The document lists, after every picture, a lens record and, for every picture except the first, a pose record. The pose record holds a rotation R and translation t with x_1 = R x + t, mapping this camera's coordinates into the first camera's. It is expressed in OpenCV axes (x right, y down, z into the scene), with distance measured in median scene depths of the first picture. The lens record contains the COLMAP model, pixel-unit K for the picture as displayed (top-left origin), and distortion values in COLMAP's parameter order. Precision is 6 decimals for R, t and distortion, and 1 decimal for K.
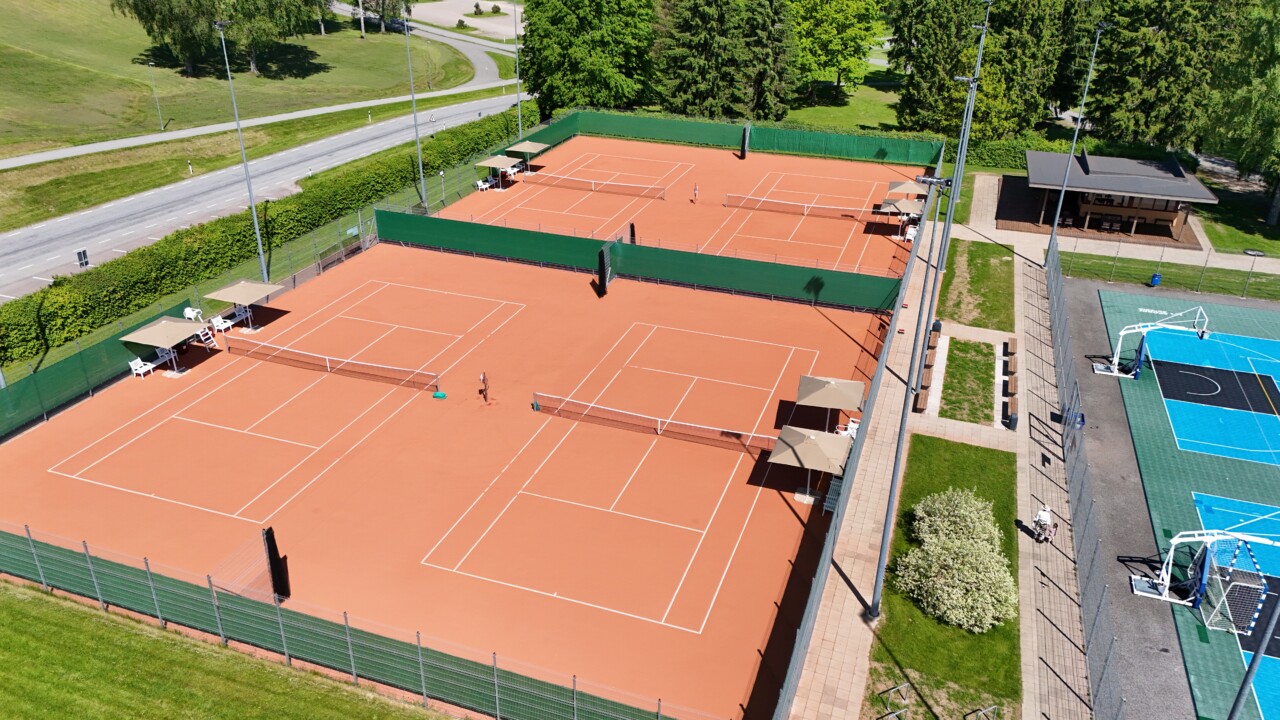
lens RADIAL K [[937.9, 0, 641.0], [0, 937.9, 367.6], [0, 0, 1]] dist [0.062011, -0.044513]
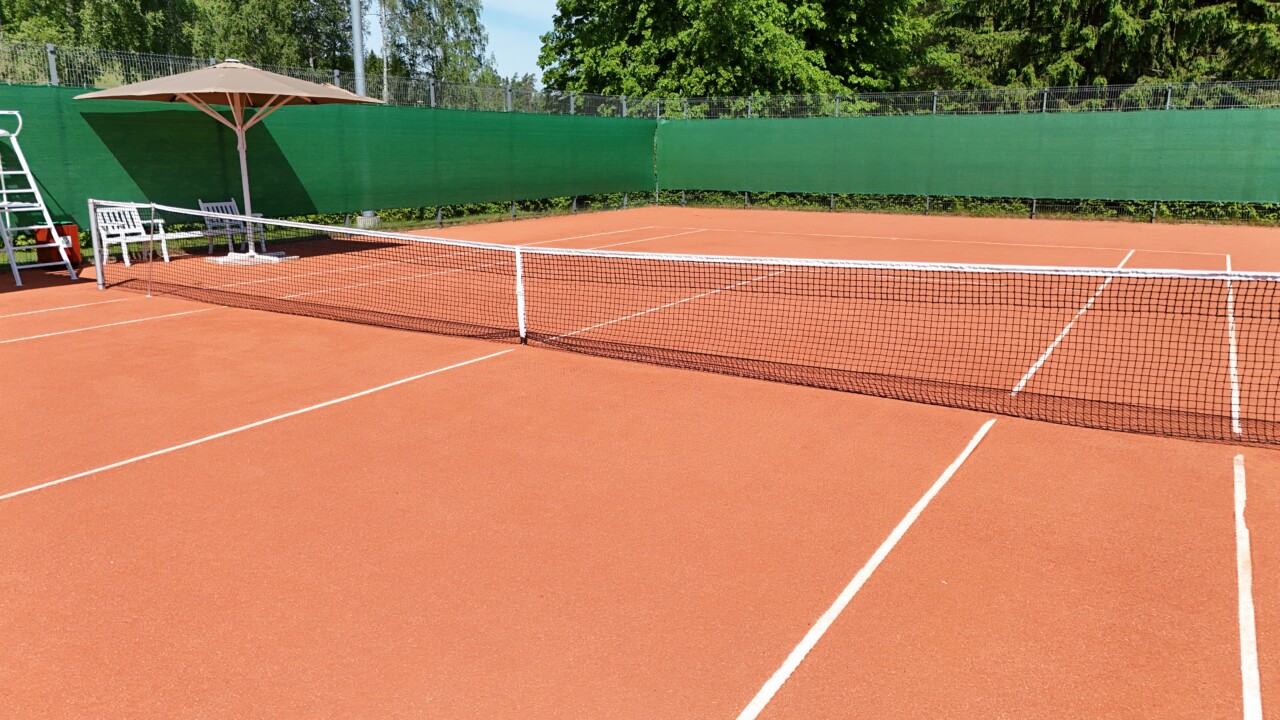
lens RADIAL K [[937.9, 0, 632.0], [0, 937.9, 353.7], [0, 0, 1]] dist [0.062011, -0.044513]
pose [[0.979041, 0.033427, -0.200902, -0.013960], [-0.084300, 0.964482, -0.250337, -0.129705], [0.185398, 0.262026, 0.947085, 0.742594]]
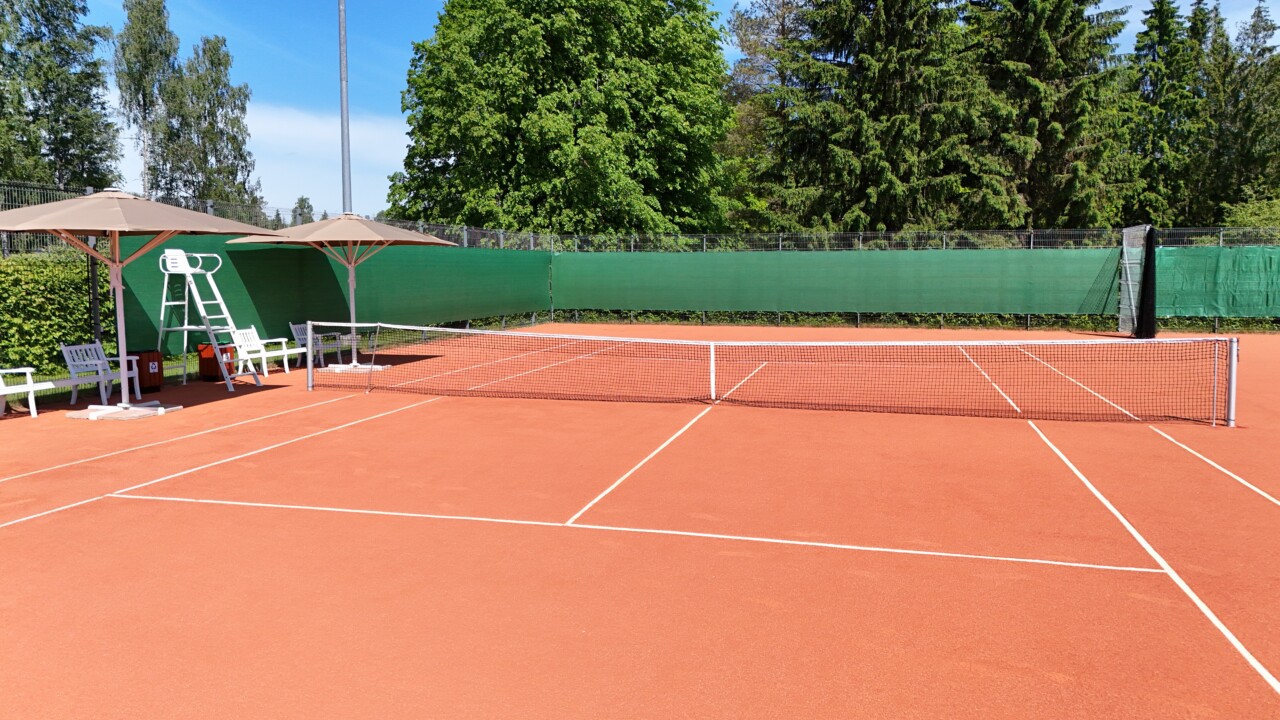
lens RADIAL K [[937.9, 0, 620.2], [0, 937.9, 381.5], [0, 0, 1]] dist [0.062011, -0.044513]
pose [[0.997179, -0.021640, 0.071871, -0.067925], [0.045454, 0.936098, -0.348790, -0.106123], [-0.059730, 0.351073, 0.934441, 0.691910]]
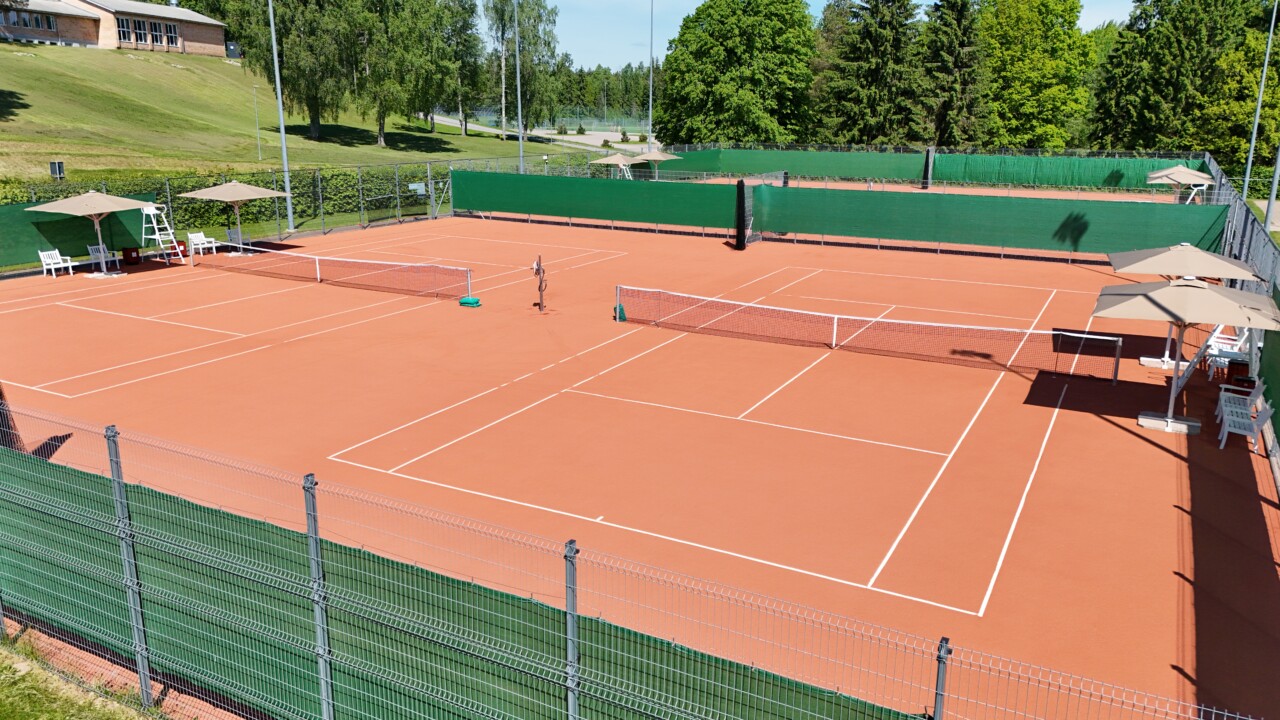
lens RADIAL K [[937.9, 0, 642.8], [0, 937.9, 351.1], [0, 0, 1]] dist [0.062011, -0.044513]
pose [[0.988453, 0.032405, -0.148023, -0.004668], [-0.064670, 0.973647, -0.218698, 0.094820], [0.137036, 0.225745, 0.964500, 0.214776]]
